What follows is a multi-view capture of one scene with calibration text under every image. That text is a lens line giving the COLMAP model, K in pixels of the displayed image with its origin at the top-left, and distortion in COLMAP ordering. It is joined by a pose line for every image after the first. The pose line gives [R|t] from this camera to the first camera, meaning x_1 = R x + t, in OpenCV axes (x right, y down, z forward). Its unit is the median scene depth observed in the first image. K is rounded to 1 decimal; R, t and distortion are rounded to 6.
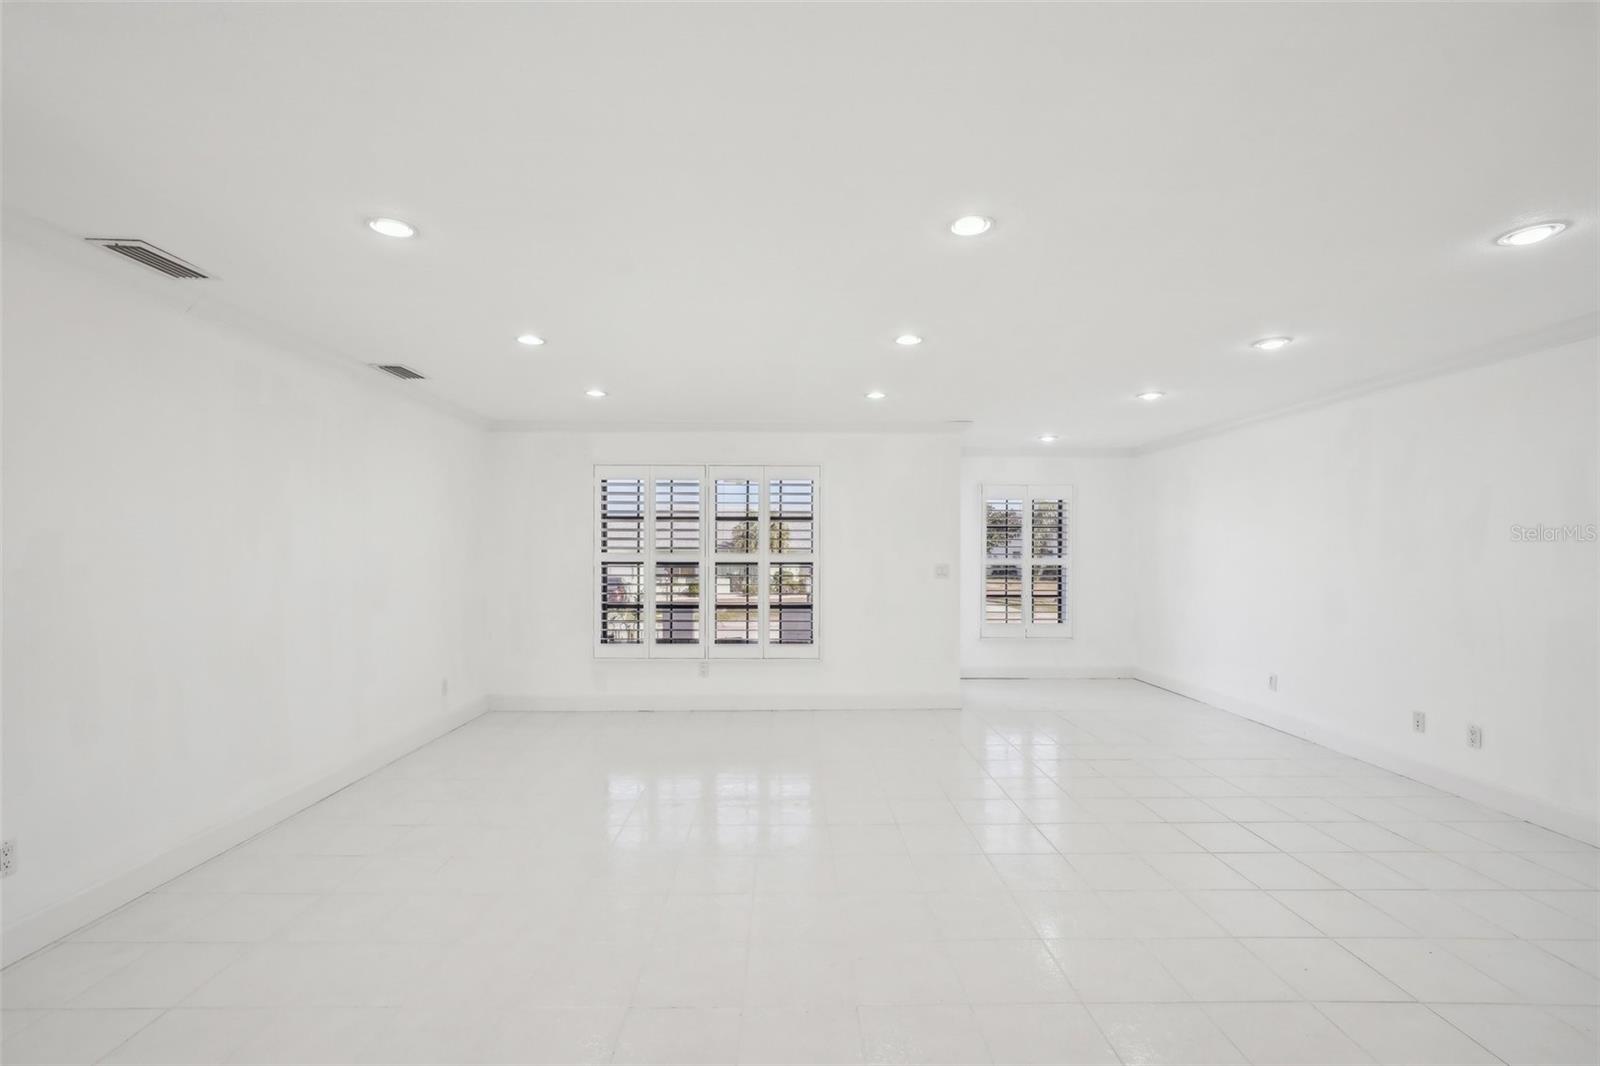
lens RADIAL K [[716.5, 0, 779.2], [0, 716.5, 564.1], [0, 0, 1]] dist [0.027569, 0.000147]
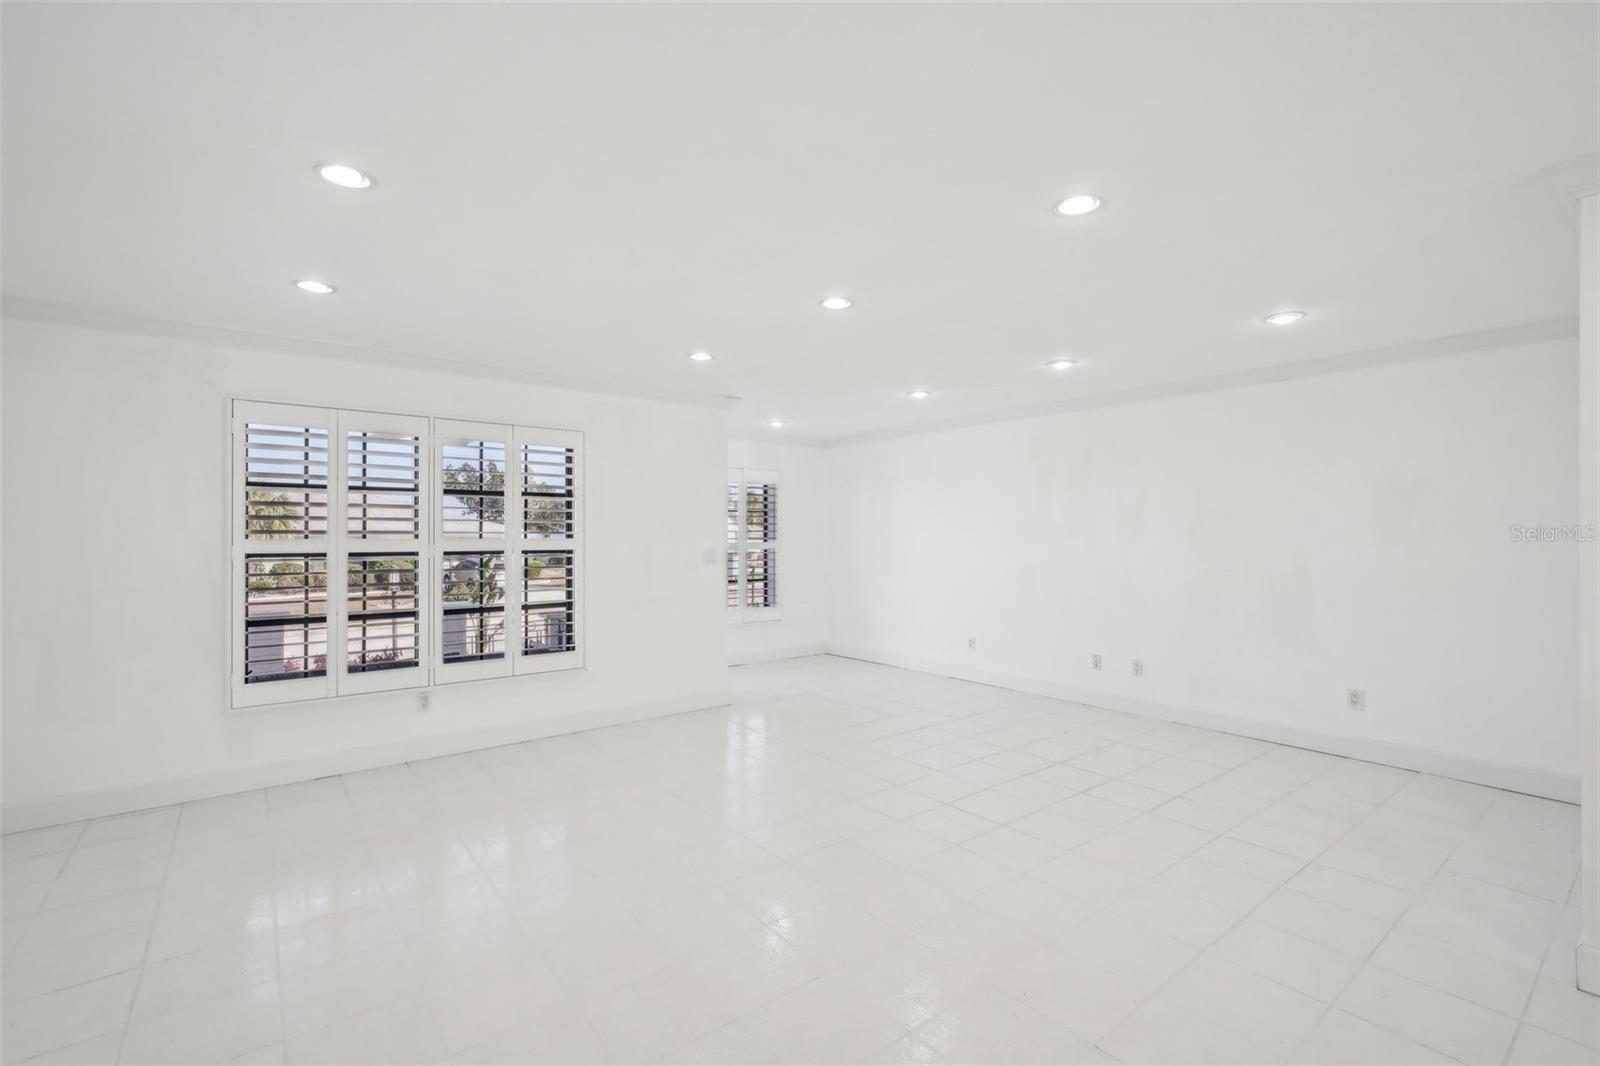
lens RADIAL K [[752.9, 0, 803.3], [0, 752.9, 537.1], [0, 0, 1]] dist [0.028662, -0.000039]
pose [[0.780548, -0.003339, 0.625087, -0.278827], [0.013590, 0.999840, -0.011629, -0.003265], [-0.624948, 0.017572, 0.780469, 0.171536]]
